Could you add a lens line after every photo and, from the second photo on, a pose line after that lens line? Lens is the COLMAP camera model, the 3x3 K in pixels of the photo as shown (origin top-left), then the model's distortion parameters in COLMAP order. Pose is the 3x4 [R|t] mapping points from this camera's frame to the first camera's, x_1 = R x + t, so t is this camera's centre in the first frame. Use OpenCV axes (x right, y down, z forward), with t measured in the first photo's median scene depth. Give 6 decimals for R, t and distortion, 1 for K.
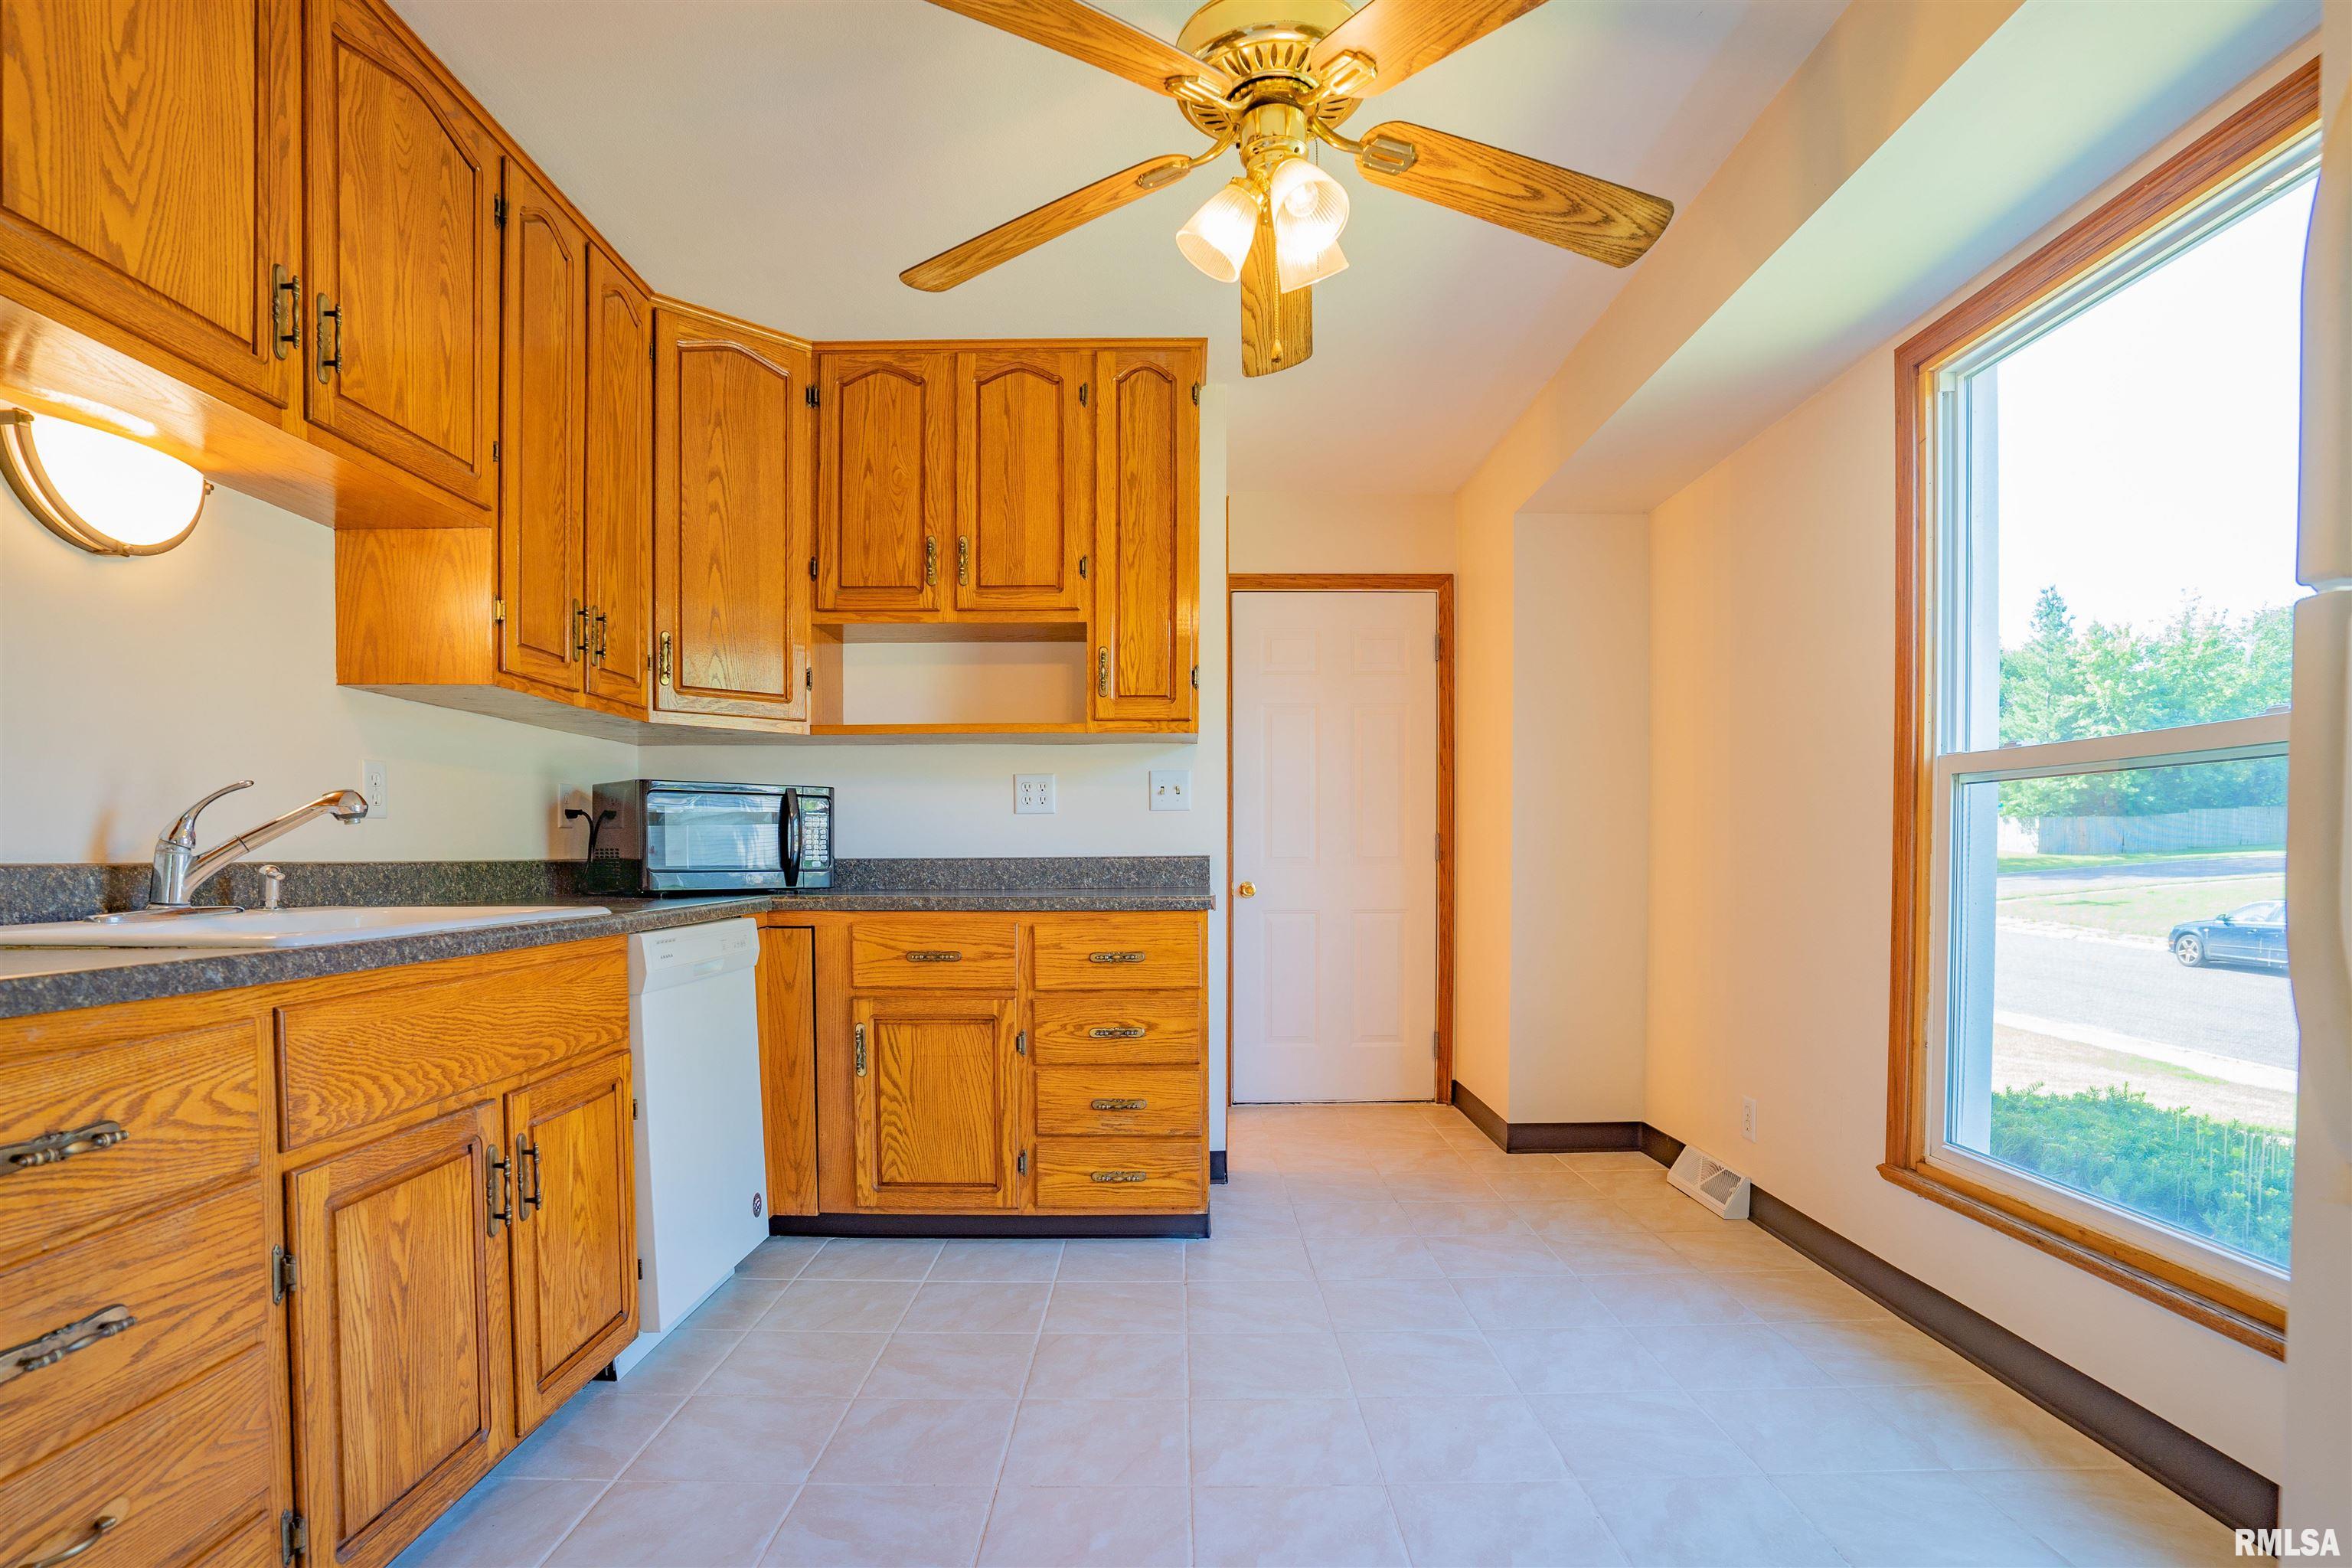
lens RADIAL K [[1153.5, 0, 1176.6], [0, 1153.5, 870.9], [0, 0, 1]] dist [-0.017265, 0.000347]
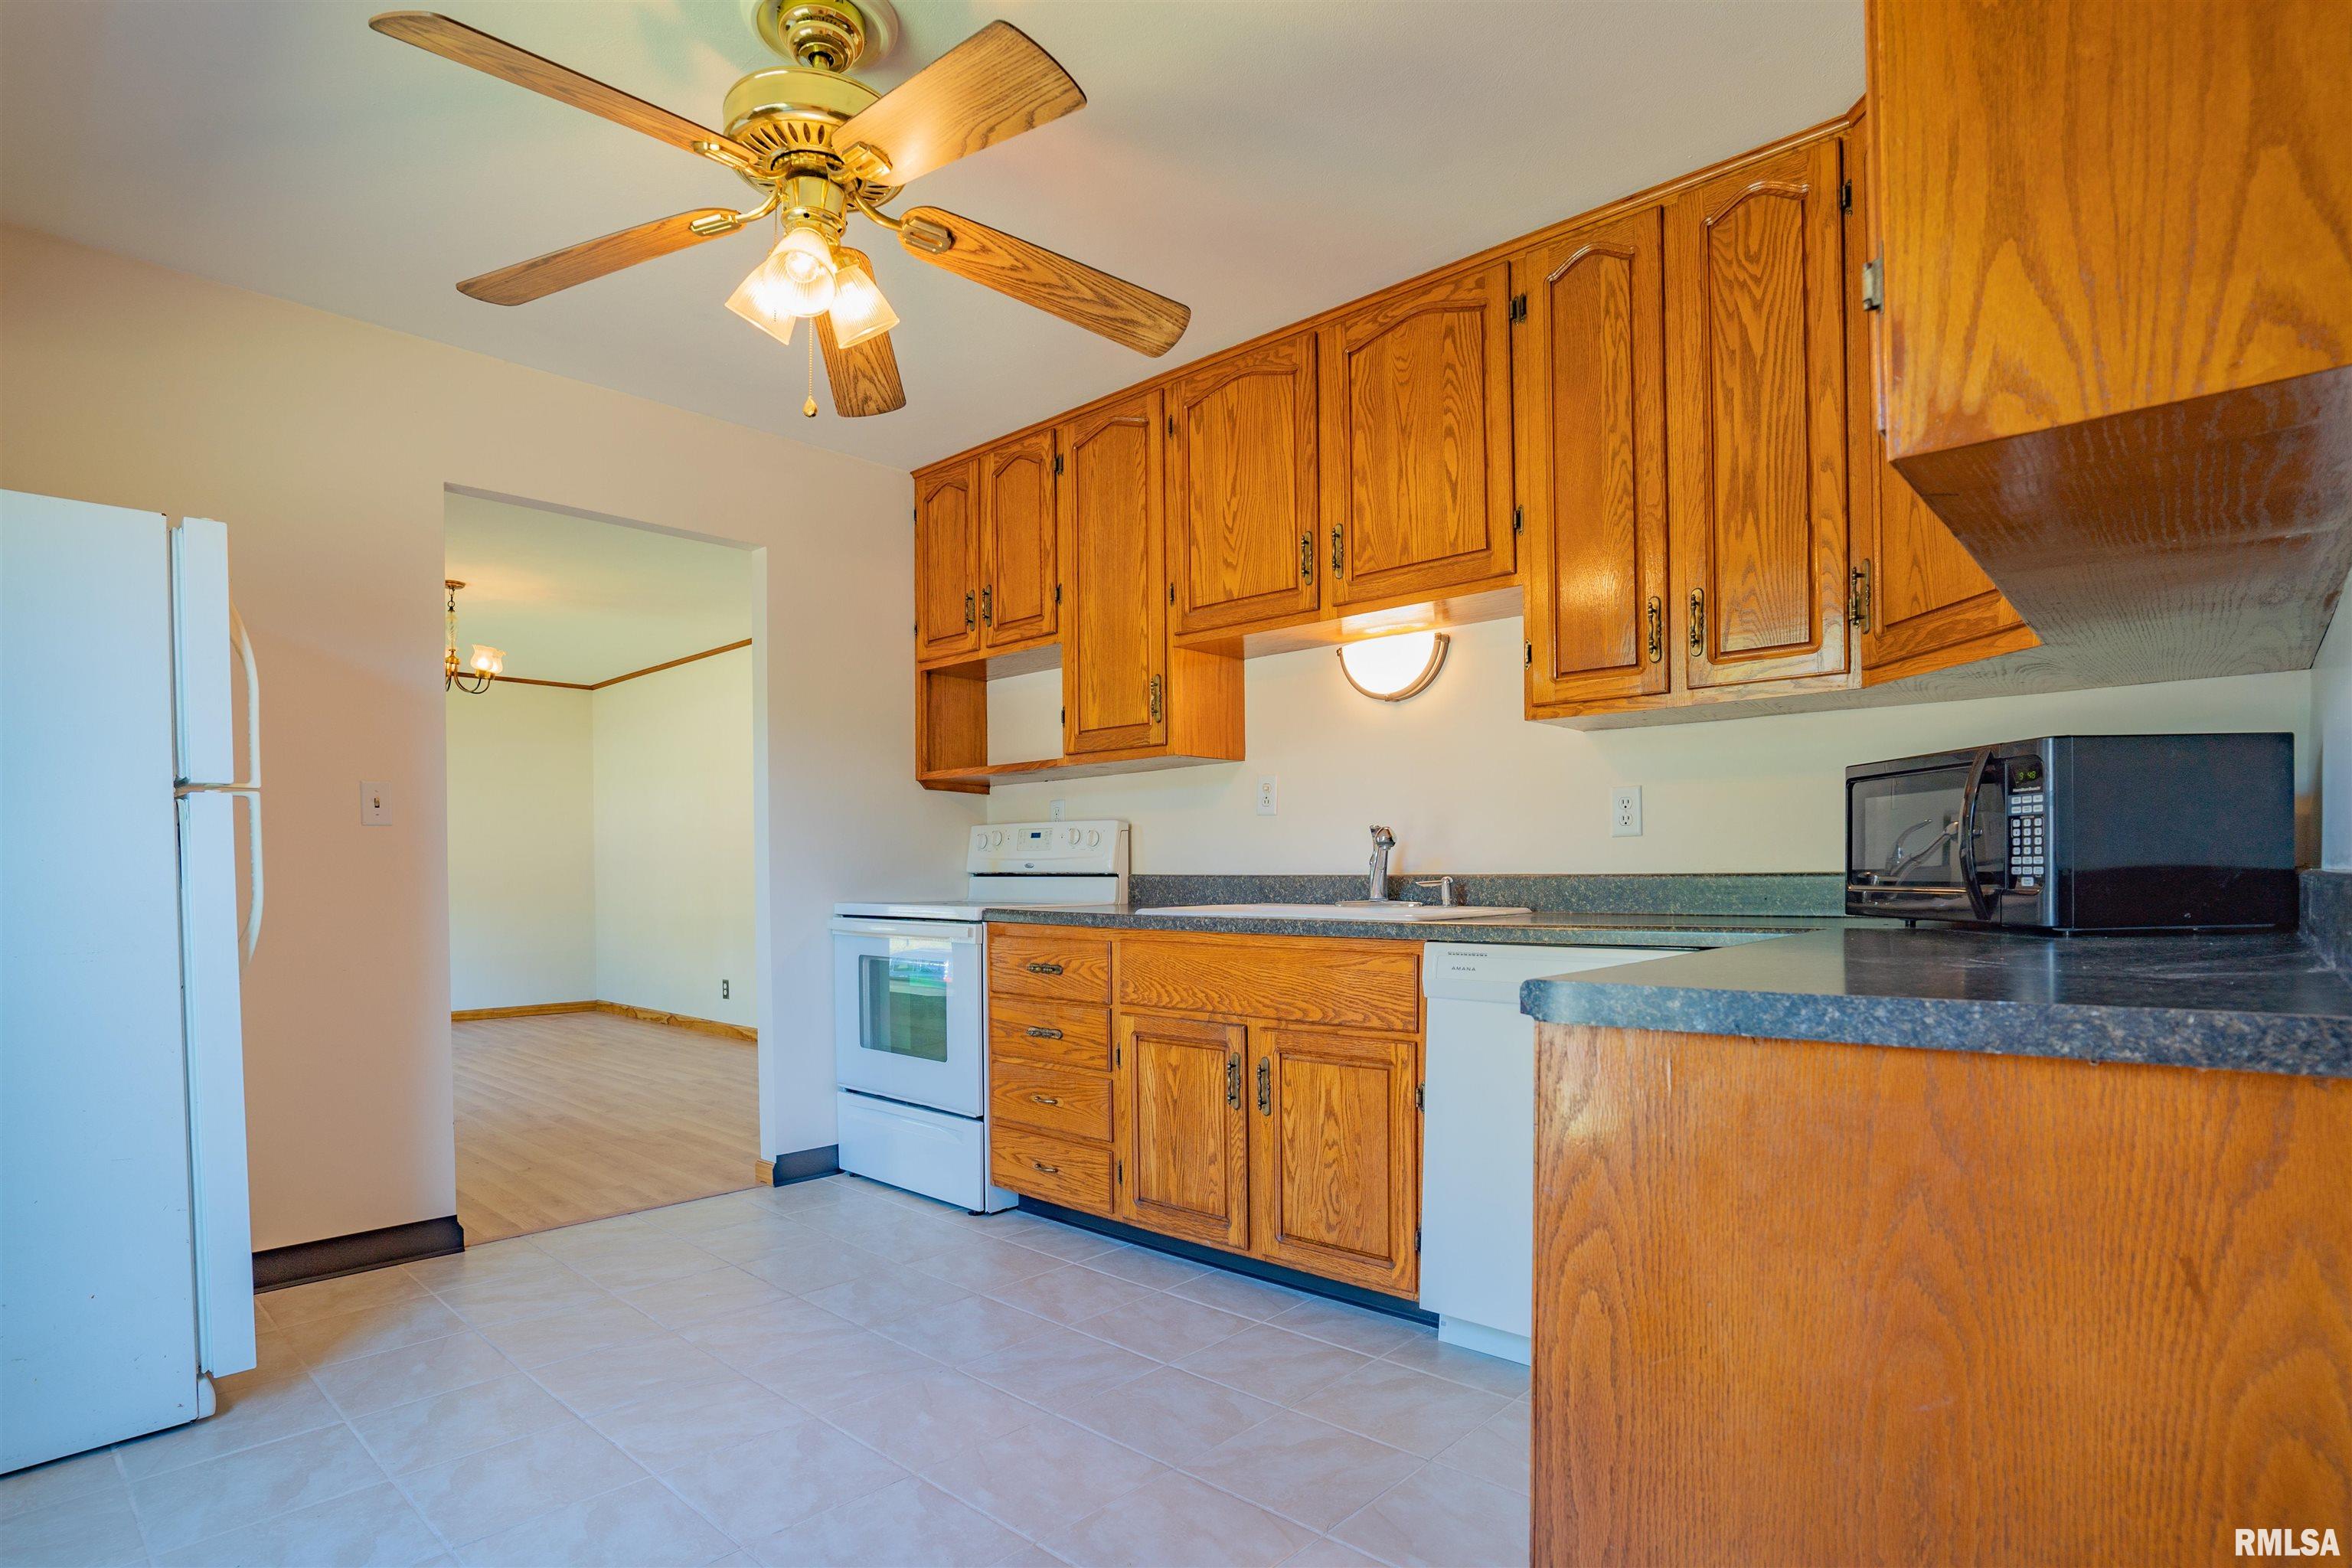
lens RADIAL K [[1222.8, 0, 1178.3], [0, 1222.8, 891.5], [0, 0, 1]] dist [-0.073757, 0.000012]
pose [[-0.675998, 0.015815, -0.736734, 0.694207], [-0.002996, 0.999702, 0.024210, -0.026306], [0.736897, 0.018573, -0.675749, 2.038754]]
